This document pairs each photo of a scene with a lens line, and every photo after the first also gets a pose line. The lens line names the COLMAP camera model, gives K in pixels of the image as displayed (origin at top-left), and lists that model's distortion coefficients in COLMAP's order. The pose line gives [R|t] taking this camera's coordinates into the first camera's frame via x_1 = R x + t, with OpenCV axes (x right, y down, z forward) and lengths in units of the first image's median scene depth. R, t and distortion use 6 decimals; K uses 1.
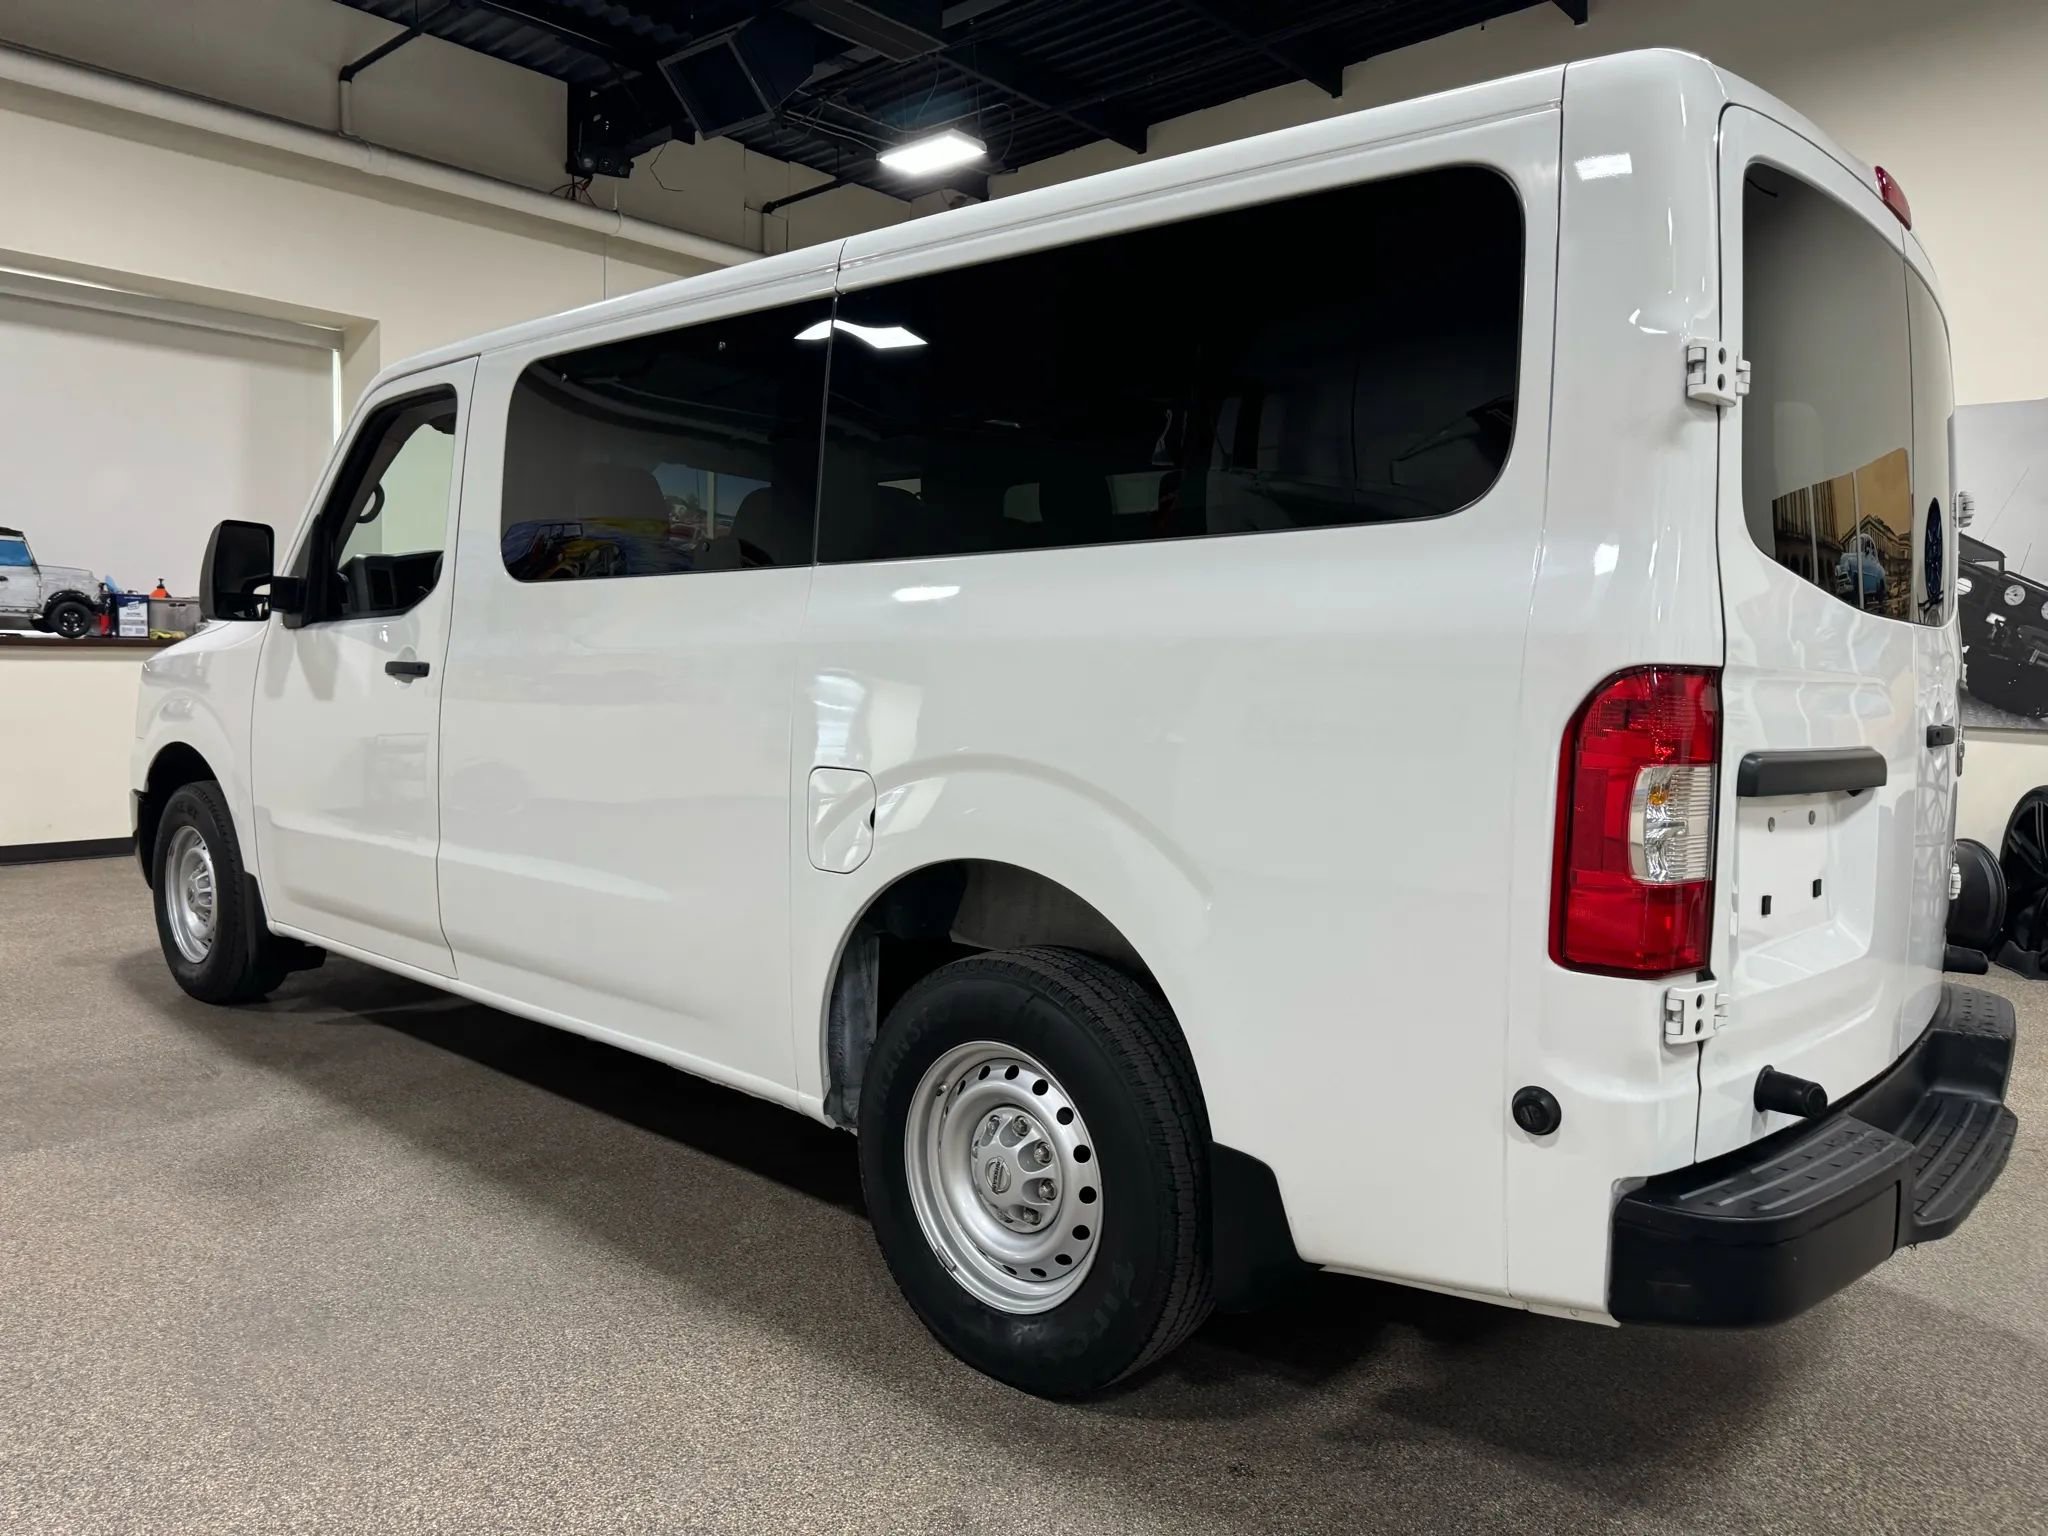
lens RADIAL K [[1450.4, 0, 1027.7], [0, 1450.4, 779.7], [0, 0, 1]] dist [-0.001097, -0.003697]
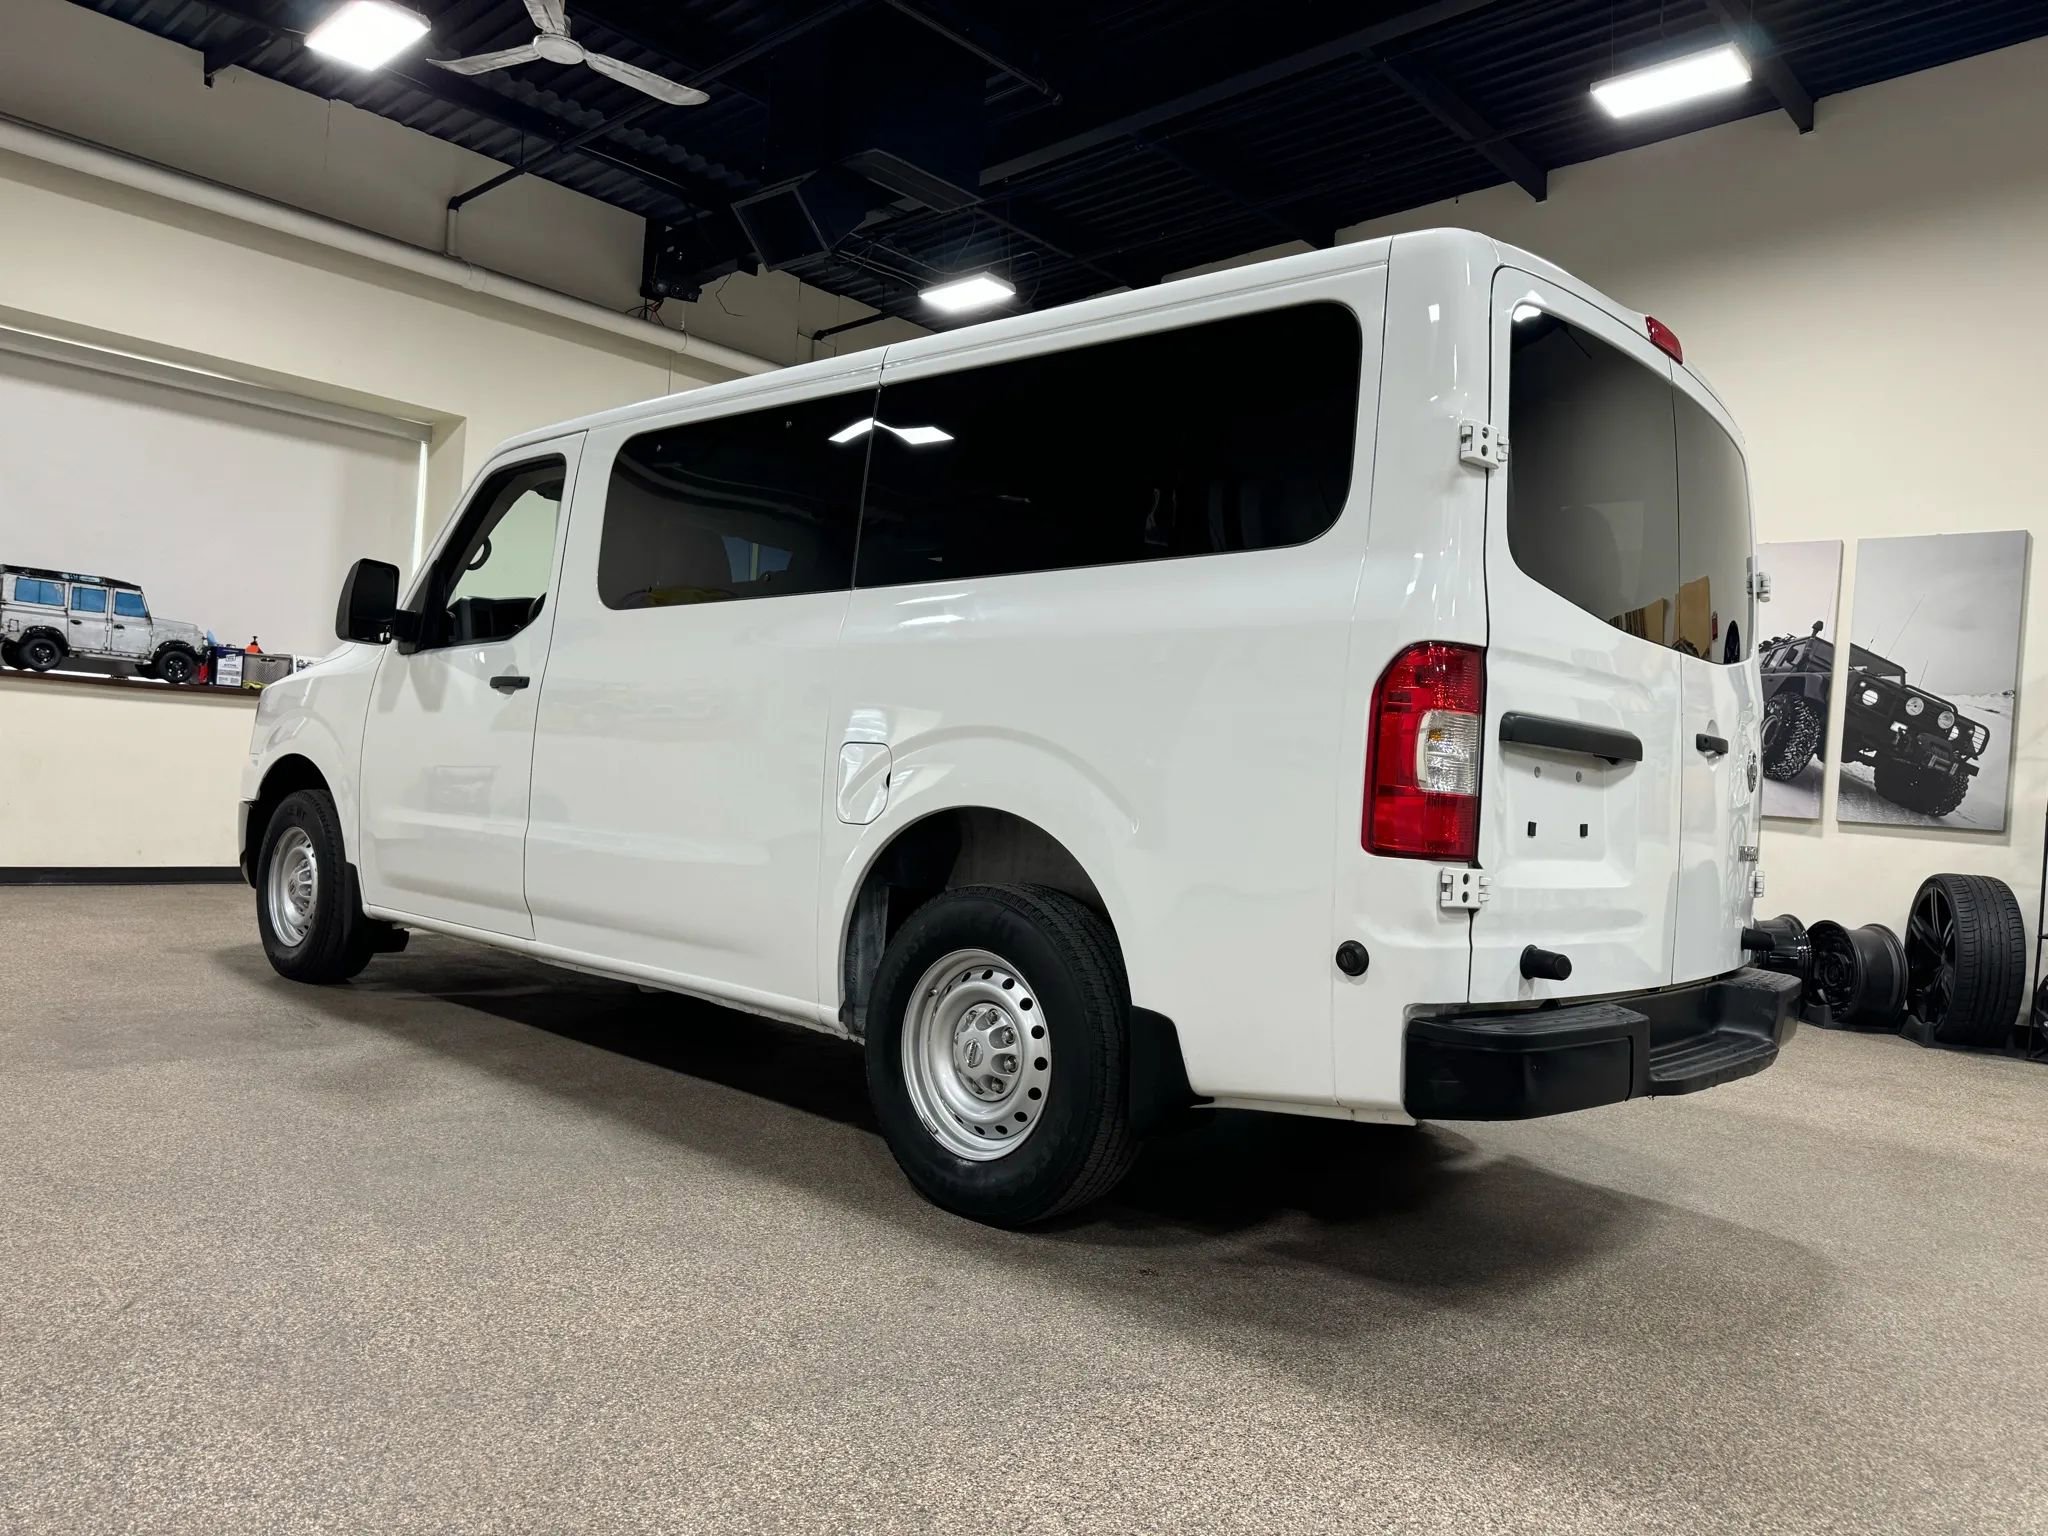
lens RADIAL K [[1439.0, 0, 1040.3], [0, 1439.0, 781.3], [0, 0, 1]] dist [0.024446, -0.037891]
pose [[0.999257, 0.038287, -0.004483, 0.027191], [-0.038530, 0.995643, -0.084920, 0.105745], [0.001212, 0.085030, 0.996378, -0.224117]]
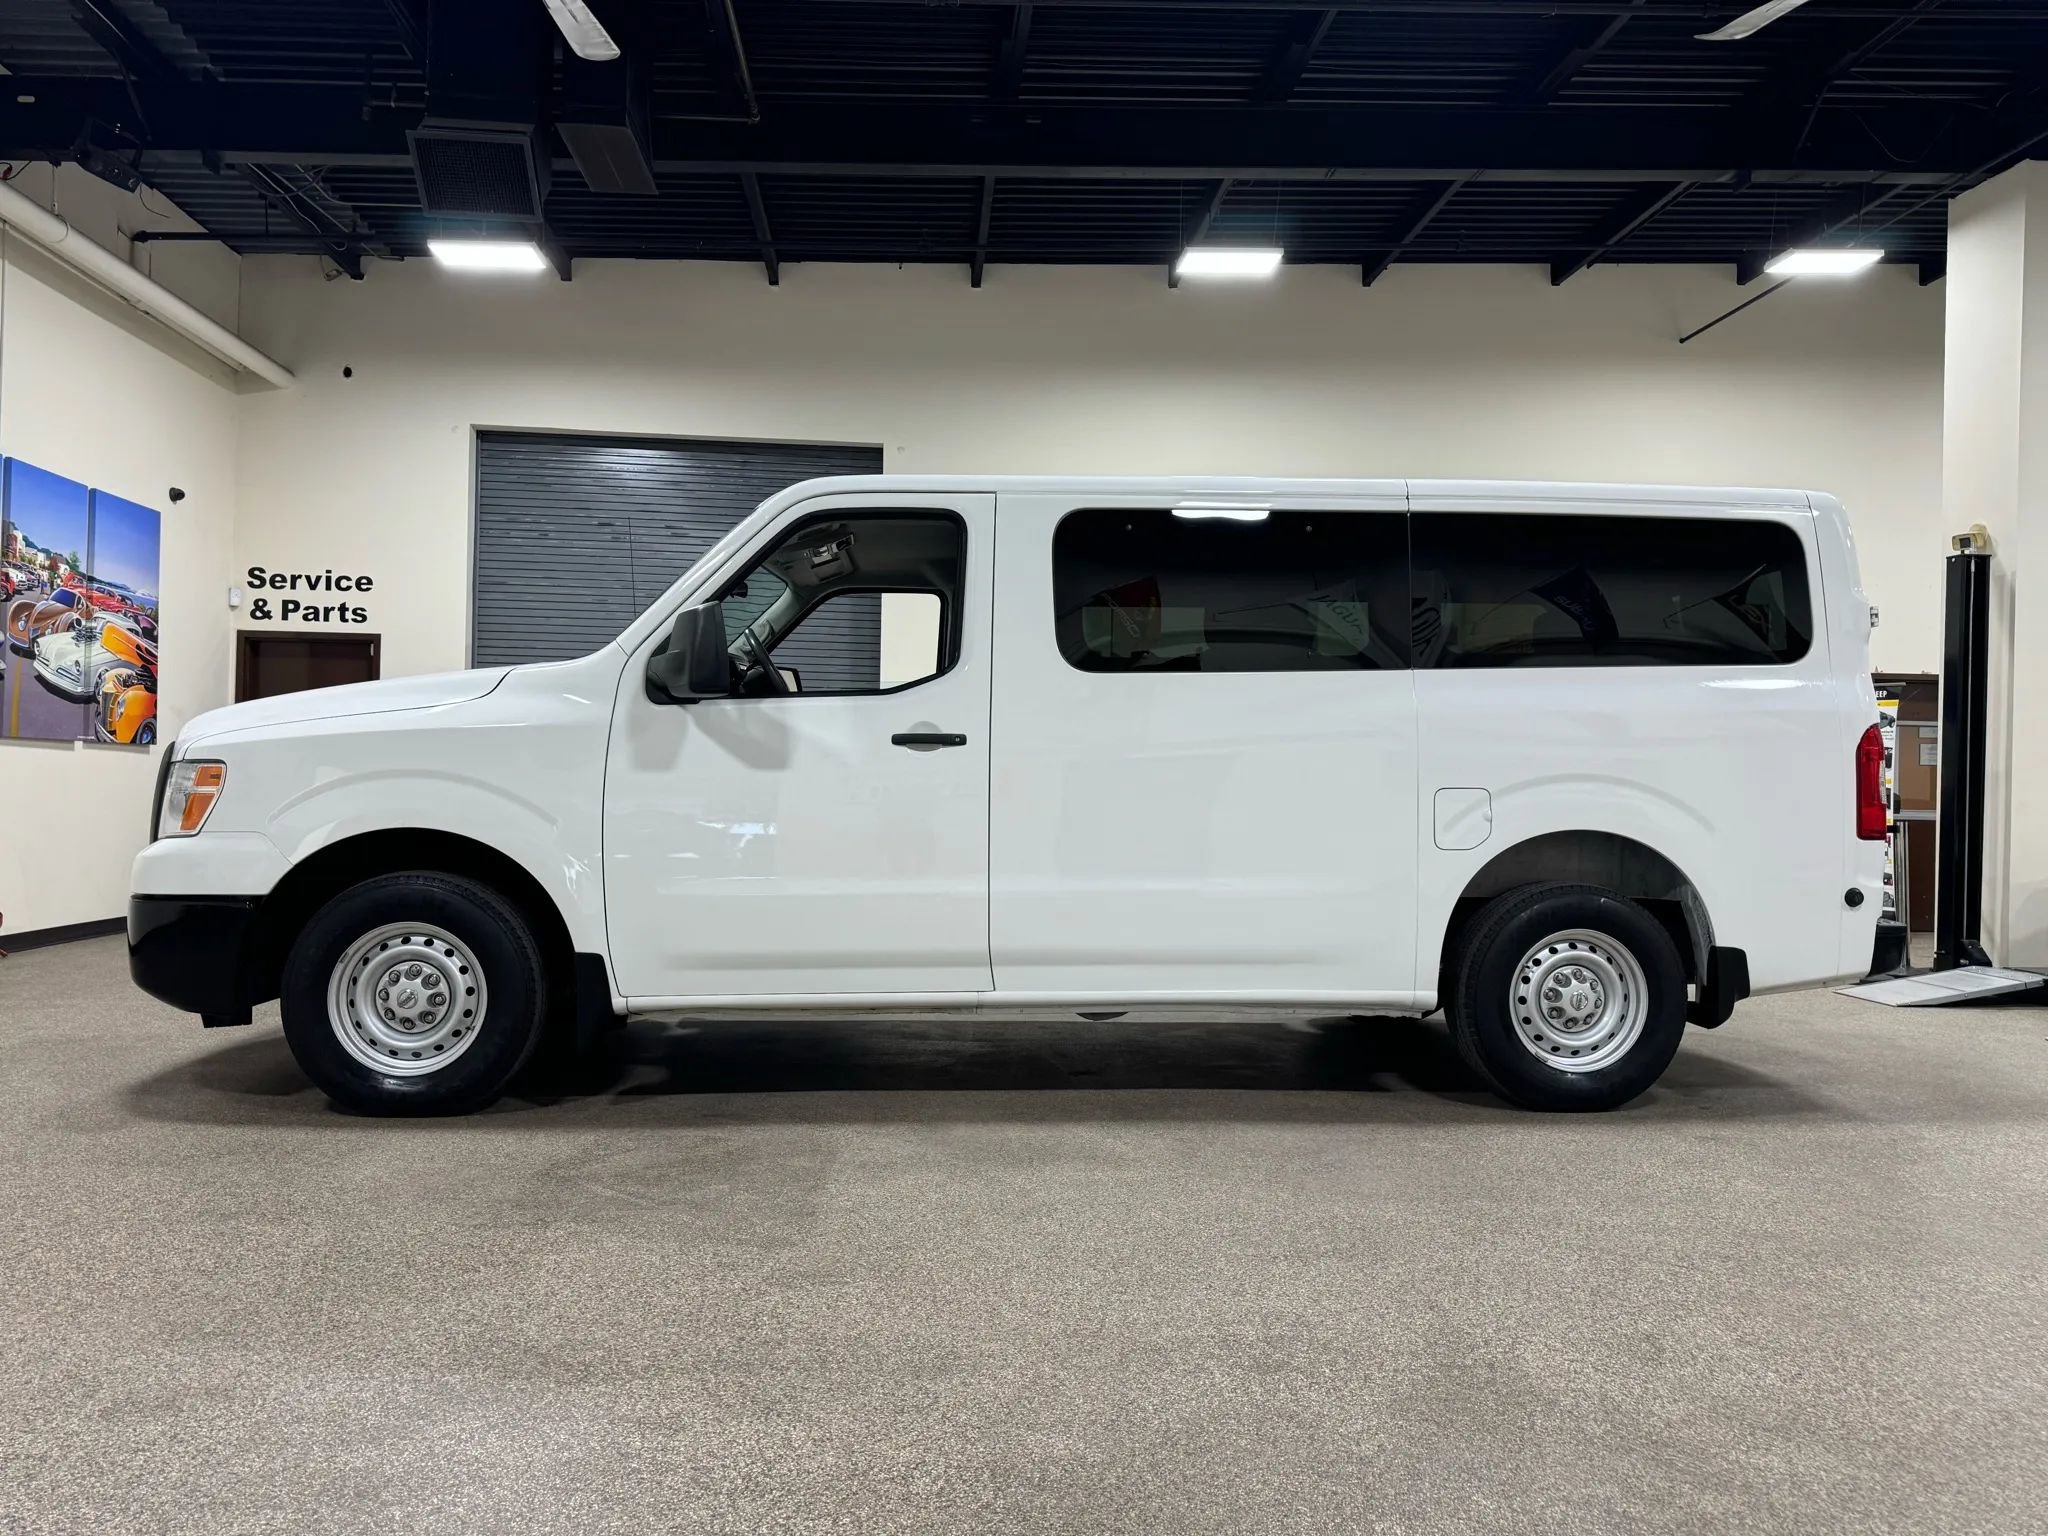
lens RADIAL K [[1454.3, 0, 1024.0], [0, 1454.3, 768.0], [0, 0, 1]] dist [0.011170, -0.002162]
pose [[0.688873, -0.013026, 0.724765, -1.438128], [0.072328, 0.996084, -0.050844, 0.014637], [-0.721265, 0.087446, 0.687118, 0.152127]]
